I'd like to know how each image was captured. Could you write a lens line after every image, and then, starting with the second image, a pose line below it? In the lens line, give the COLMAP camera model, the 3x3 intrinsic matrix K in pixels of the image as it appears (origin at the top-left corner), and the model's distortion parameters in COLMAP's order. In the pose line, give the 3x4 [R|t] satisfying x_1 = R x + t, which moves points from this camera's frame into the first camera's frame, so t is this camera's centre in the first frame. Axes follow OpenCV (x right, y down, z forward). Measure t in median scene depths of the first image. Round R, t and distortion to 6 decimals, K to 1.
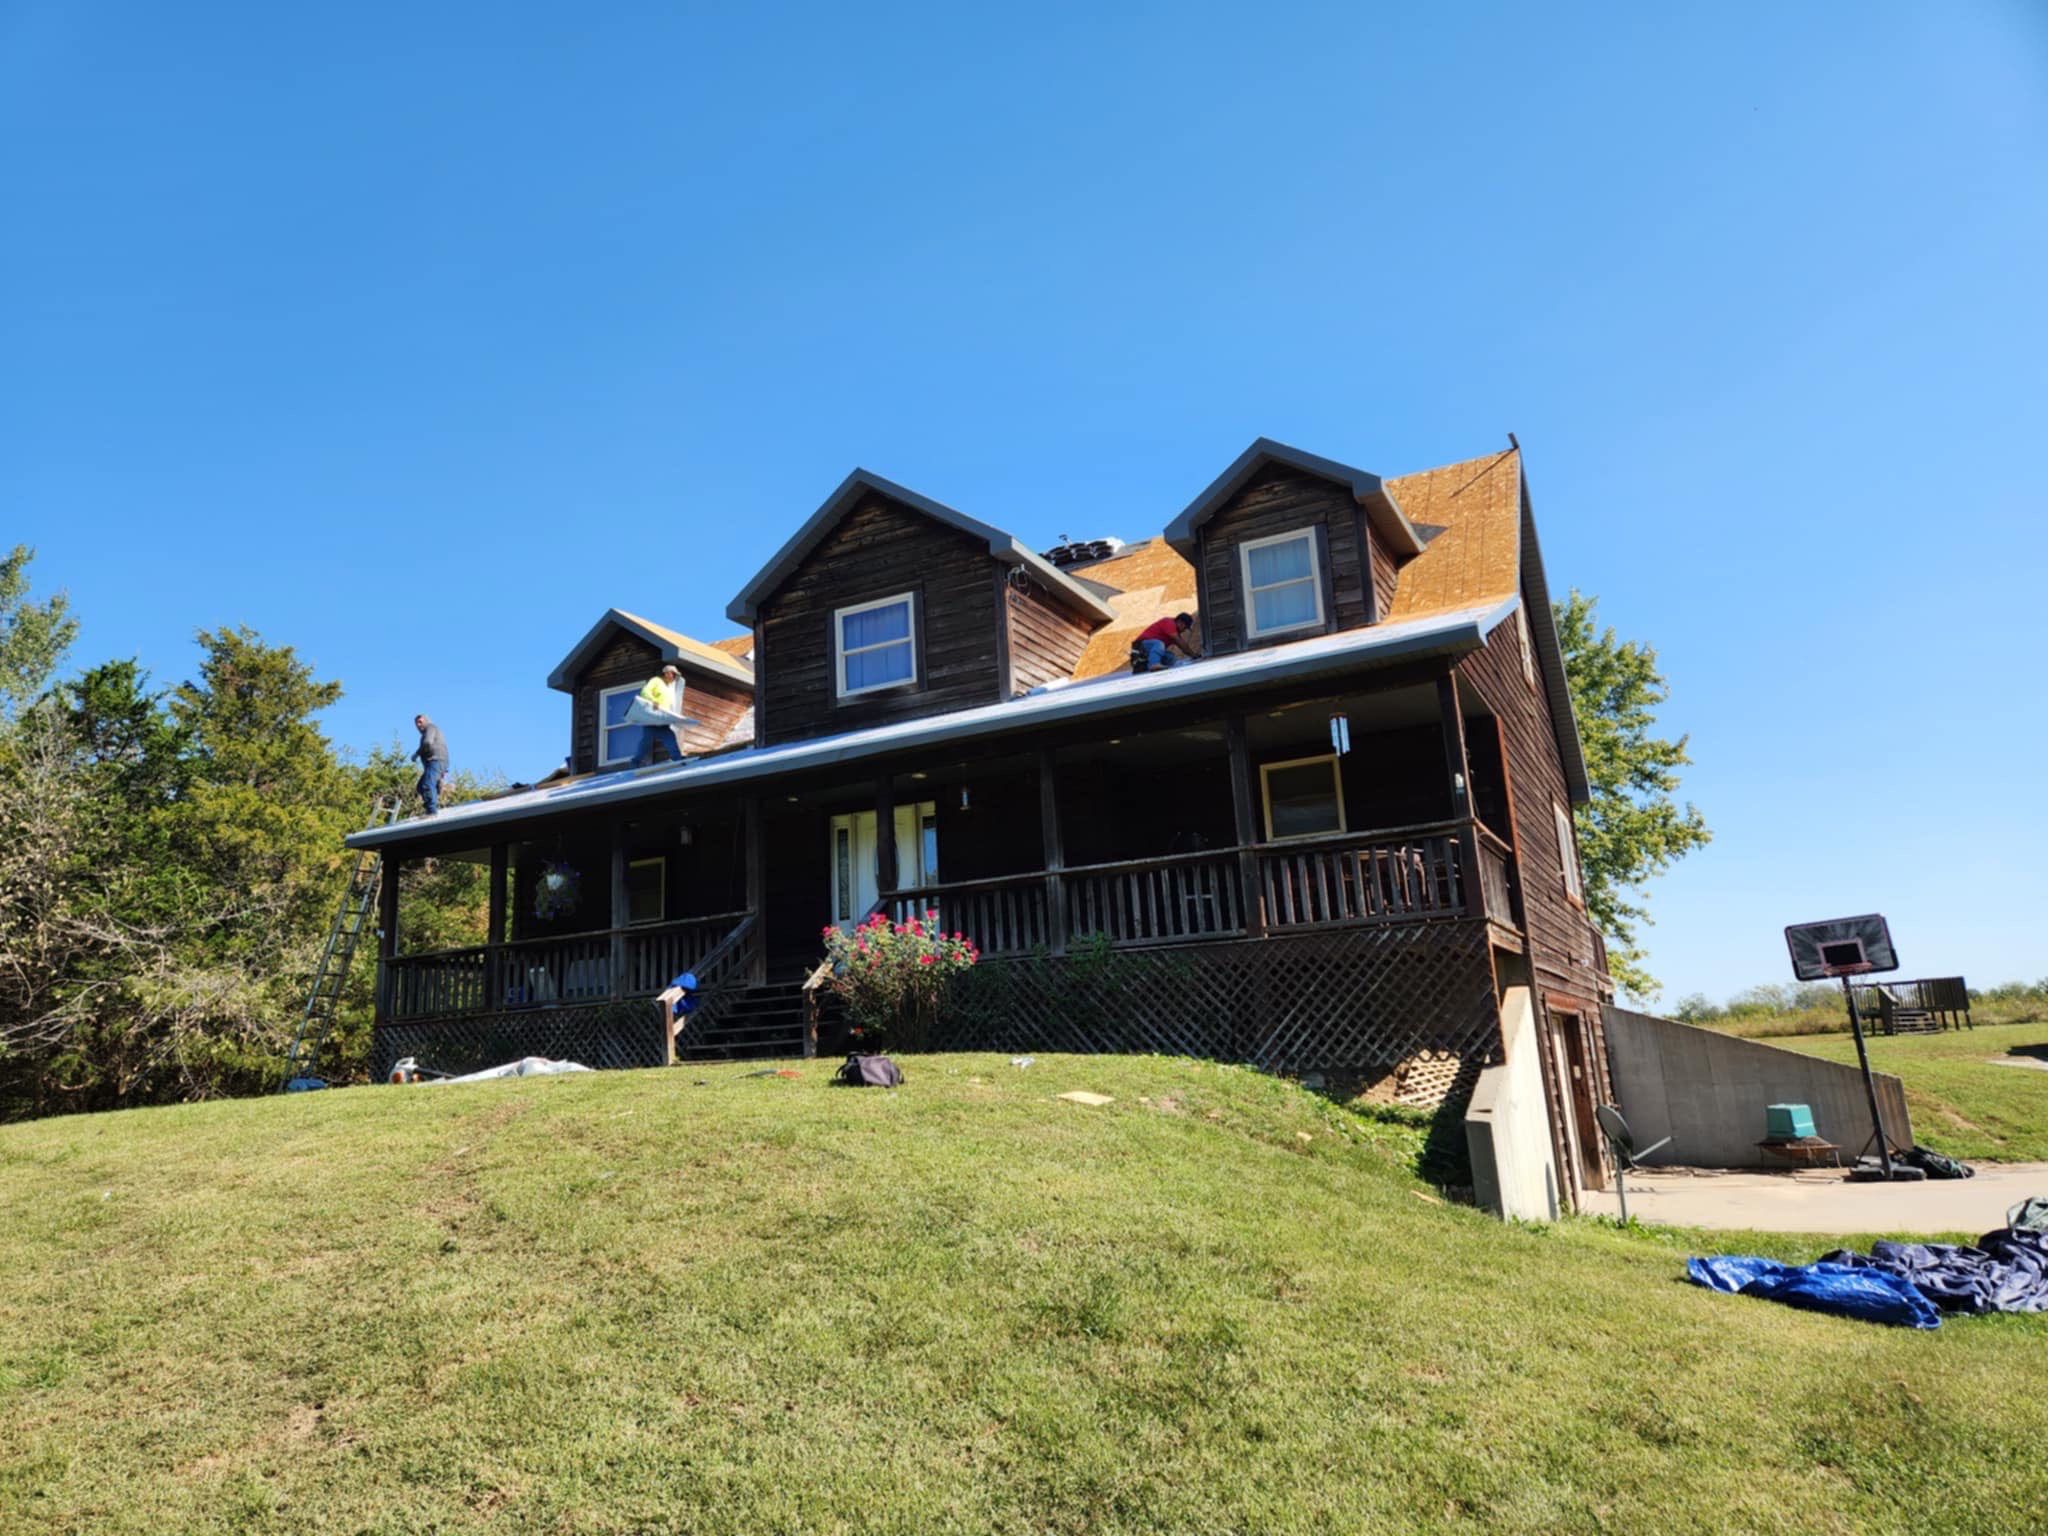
lens RADIAL K [[1359.1, 0, 997.0], [0, 1359.1, 754.6], [0, 0, 1]] dist [0.063464, -0.046719]
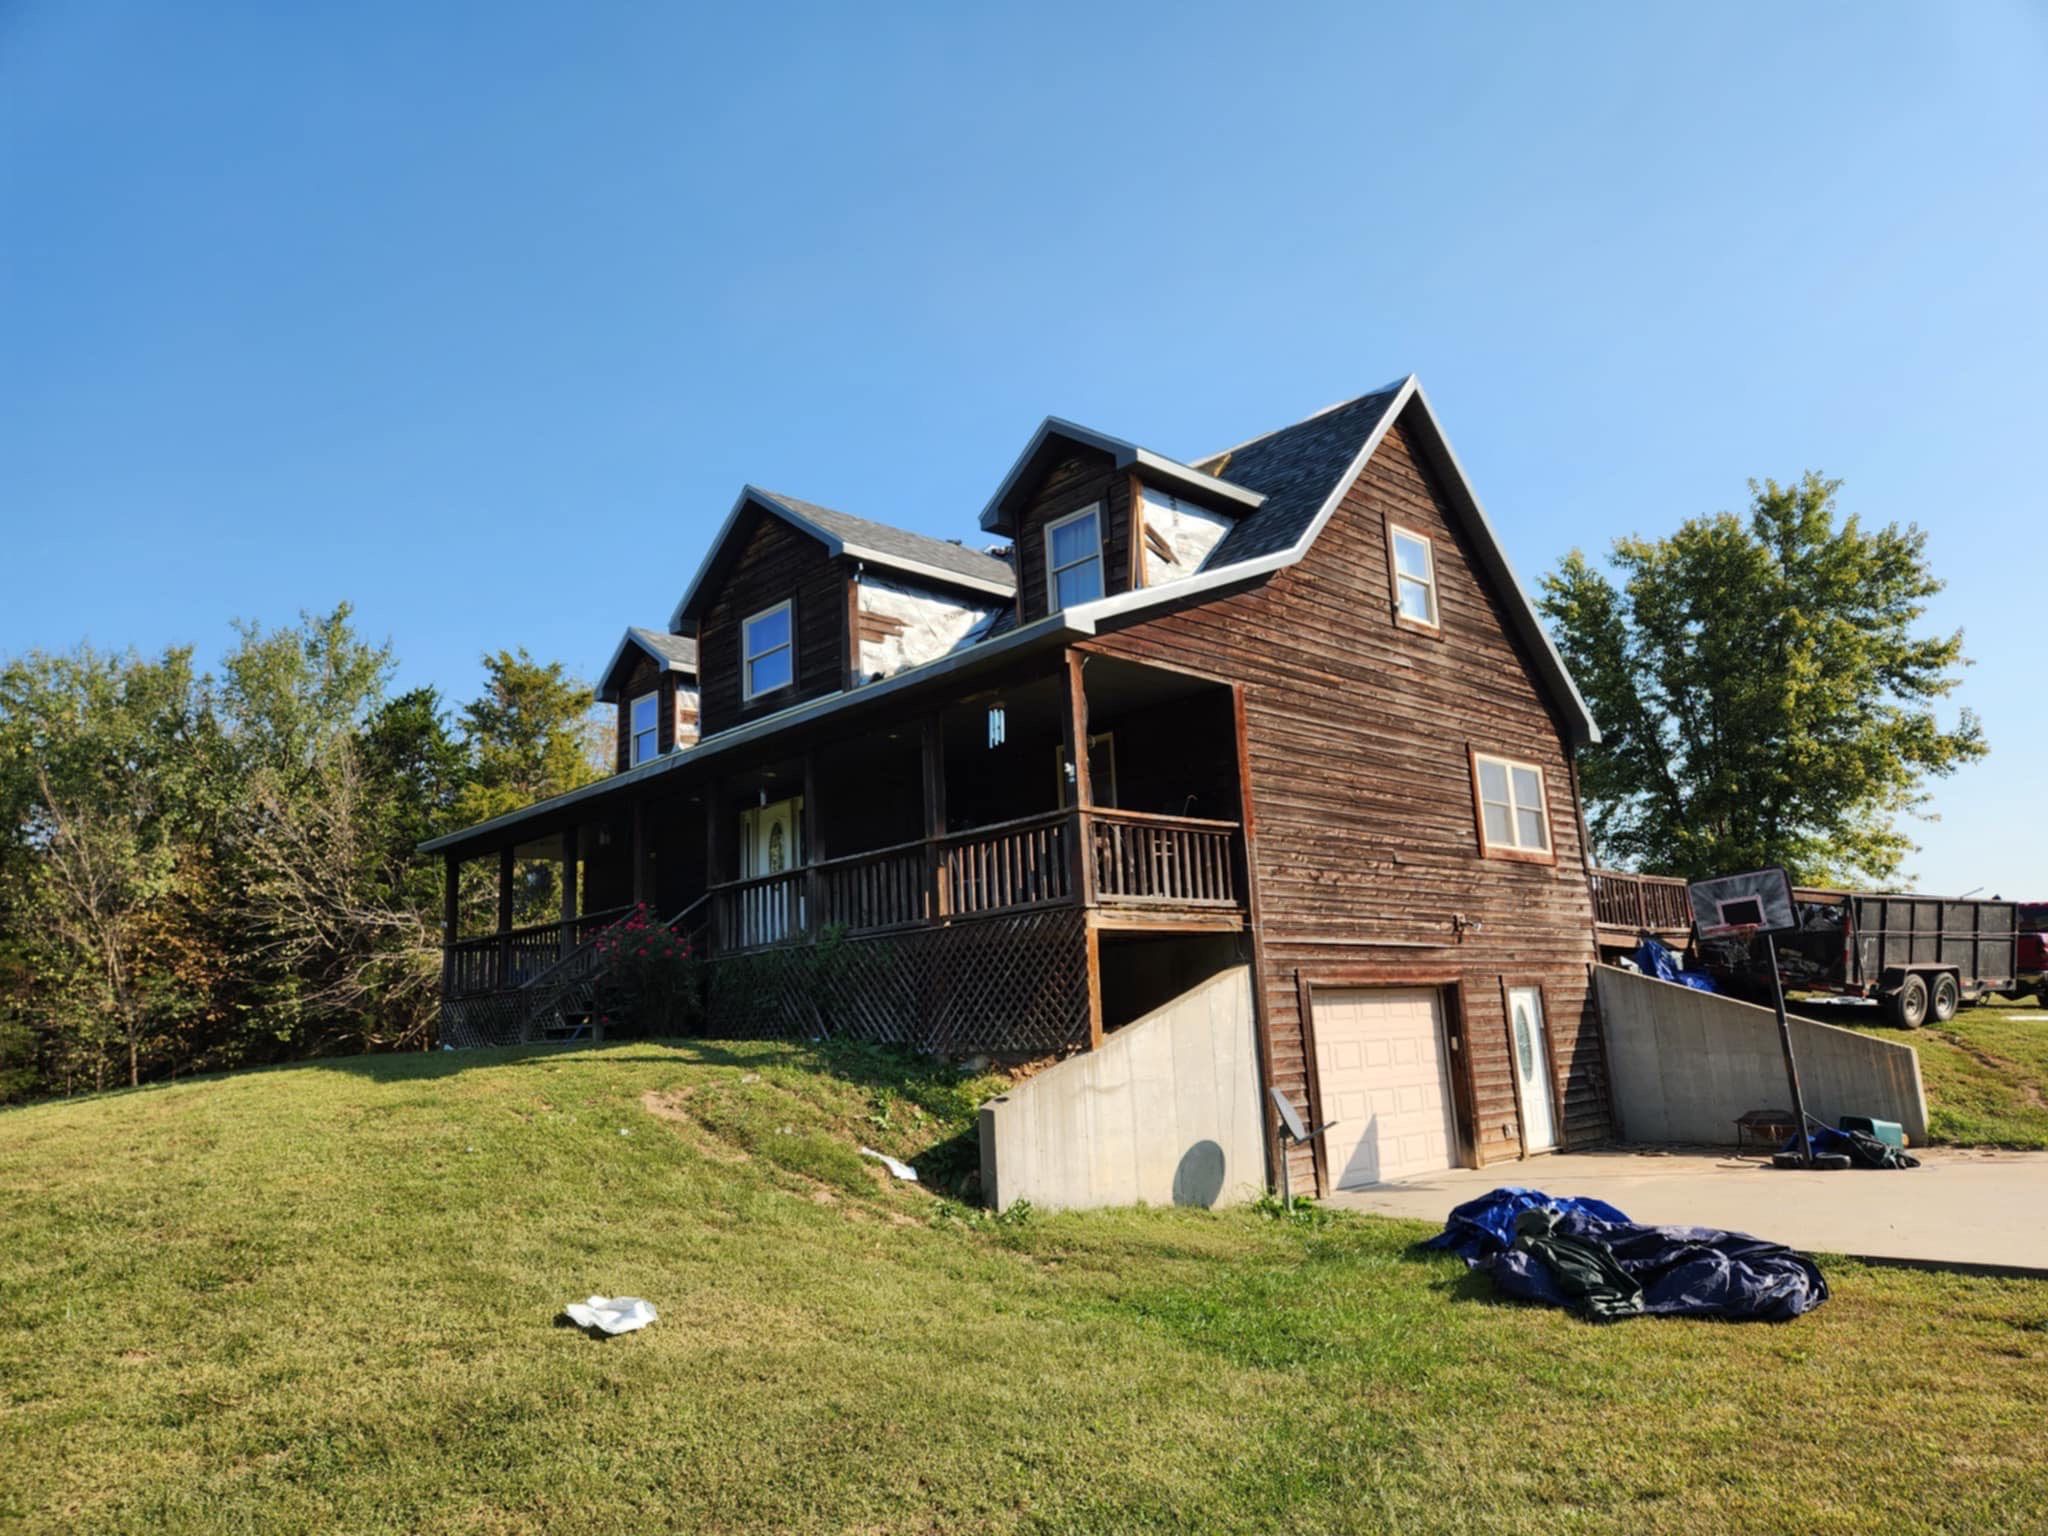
lens RADIAL K [[1367.4, 0, 1024.4], [0, 1367.4, 764.0], [0, 0, 1]] dist [0.042390, -0.005754]
pose [[0.949058, -0.058616, -0.309602, 0.561240], [0.074917, 0.996346, 0.041016, -0.026093], [0.306066, -0.062121, 0.949981, 0.031440]]
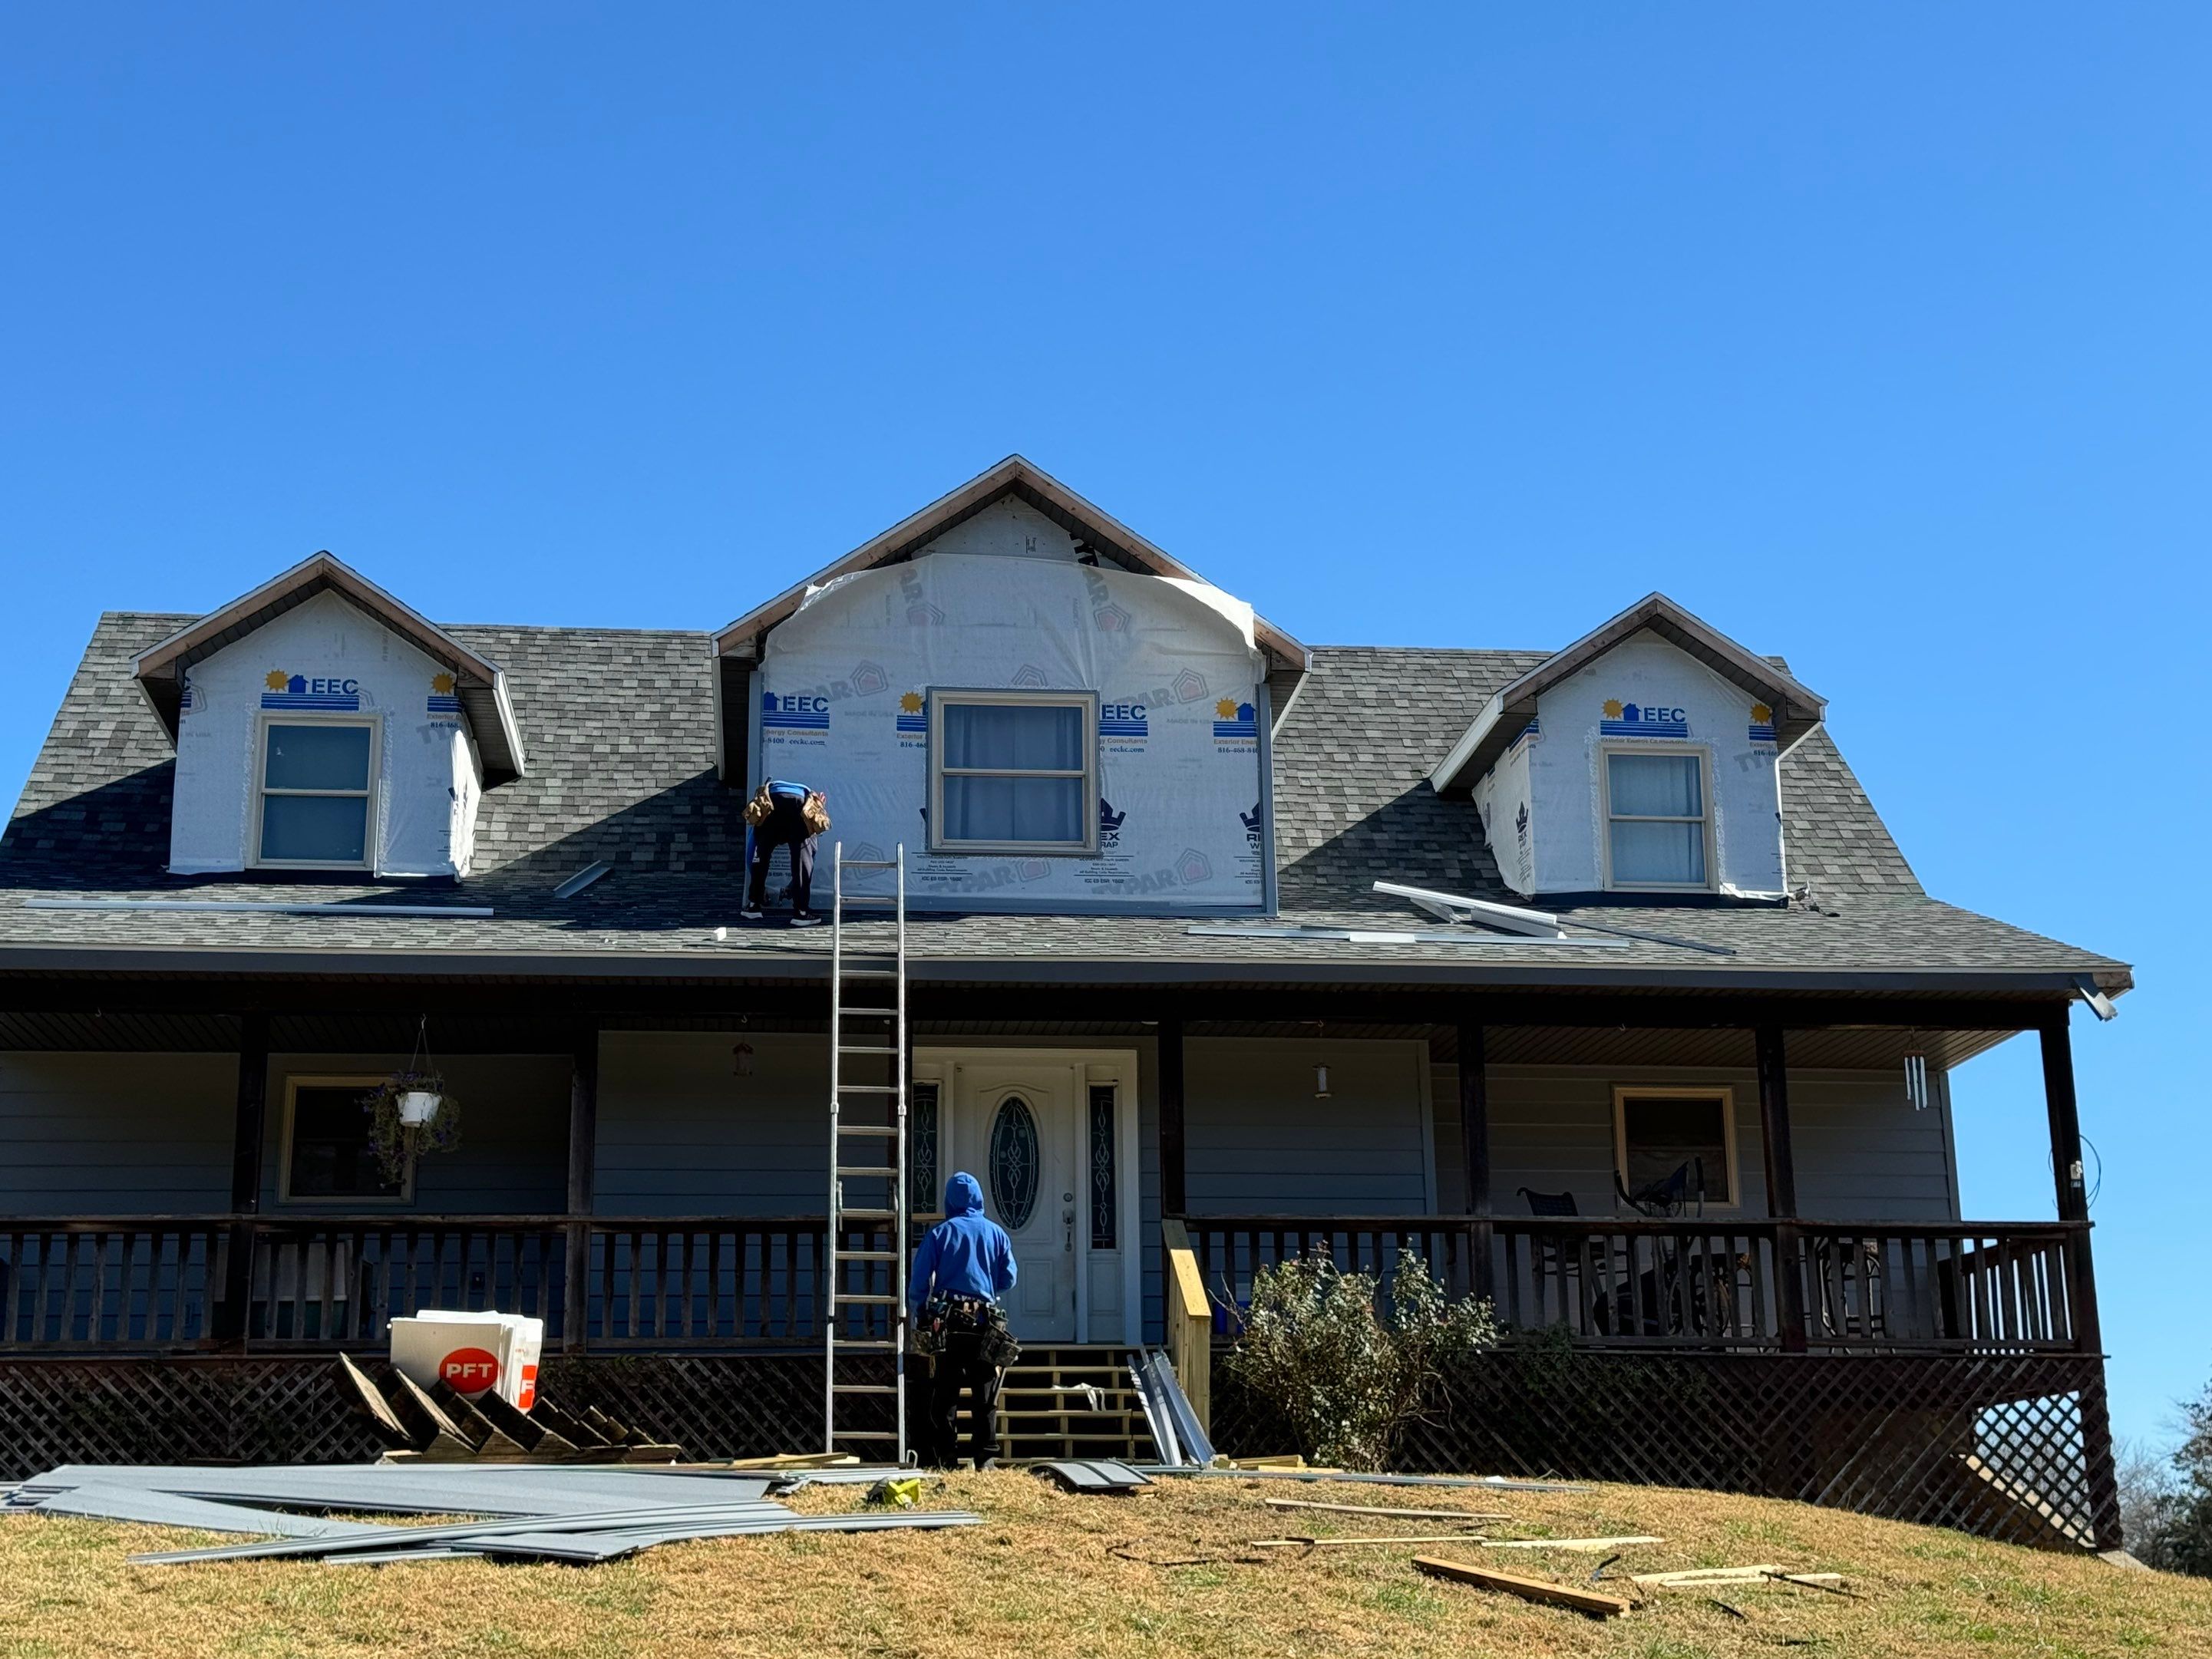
lens RADIAL K [[3155.3, 0, 1143.8], [0, 3155.3, 825.0], [0, 0, 1]] dist [0.186105, -0.346218]
pose [[0.825110, 0.184896, 0.533860, -0.962649], [-0.161370, 0.982695, -0.090938, 0.068482], [-0.541436, -0.011116, 0.840669, -0.179357]]
